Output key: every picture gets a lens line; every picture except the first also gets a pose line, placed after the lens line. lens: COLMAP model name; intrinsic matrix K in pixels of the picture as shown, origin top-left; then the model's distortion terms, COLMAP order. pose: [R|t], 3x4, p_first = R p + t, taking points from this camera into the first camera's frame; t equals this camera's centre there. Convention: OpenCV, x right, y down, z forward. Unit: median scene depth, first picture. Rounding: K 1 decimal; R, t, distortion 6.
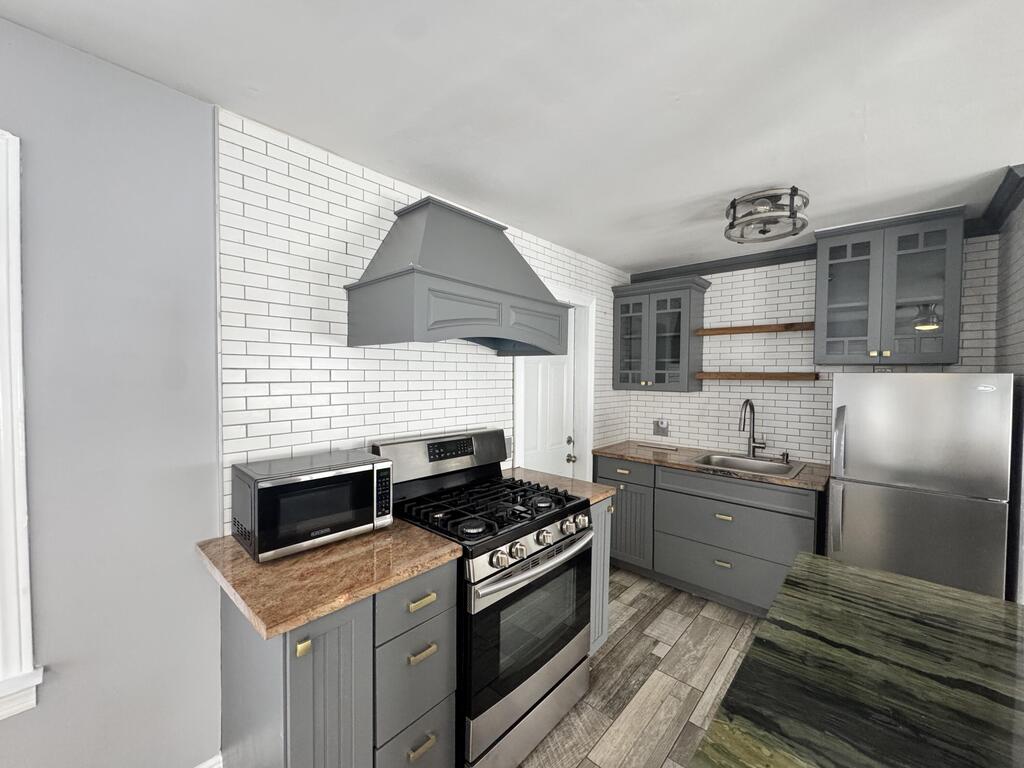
lens RADIAL K [[408.4, 0, 512.0], [0, 408.4, 384.0], [0, 0, 1]] dist [-0.002147, -0.000154]
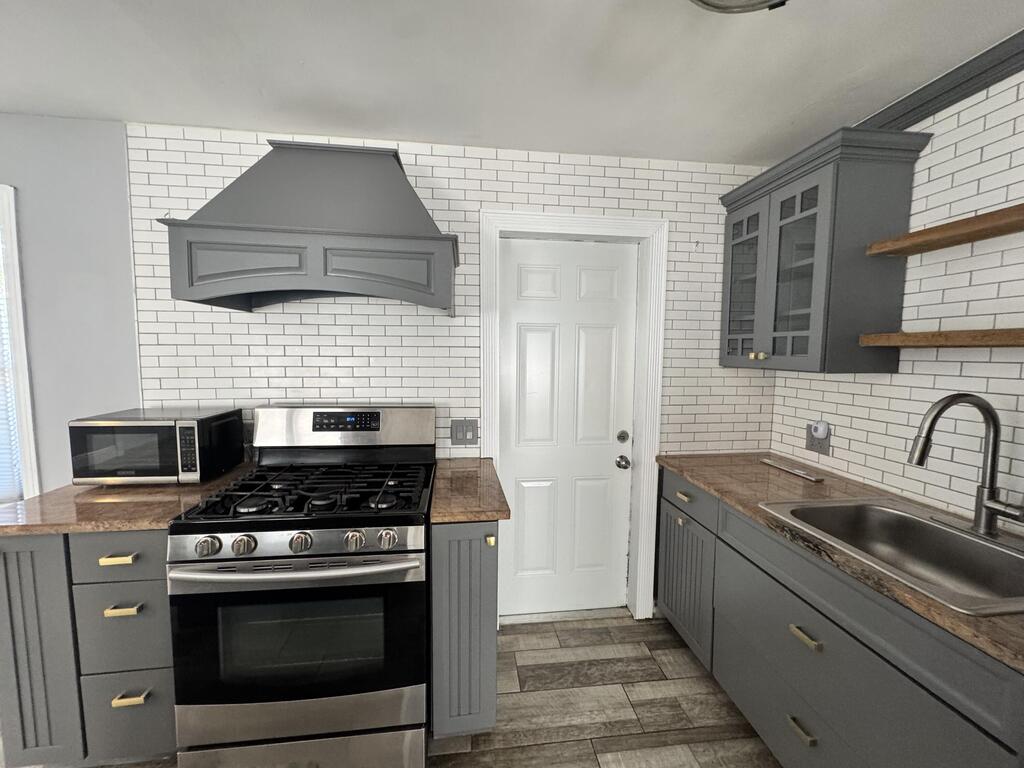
lens RADIAL K [[408.4, 0, 512.0], [0, 408.4, 384.0], [0, 0, 1]] dist [-0.002147, -0.000154]
pose [[0.757885, 0.050762, -0.650410, 0.470519], [-0.018163, 0.998224, 0.056744, 0.012478], [0.652135, -0.031192, 0.757461, 0.367134]]
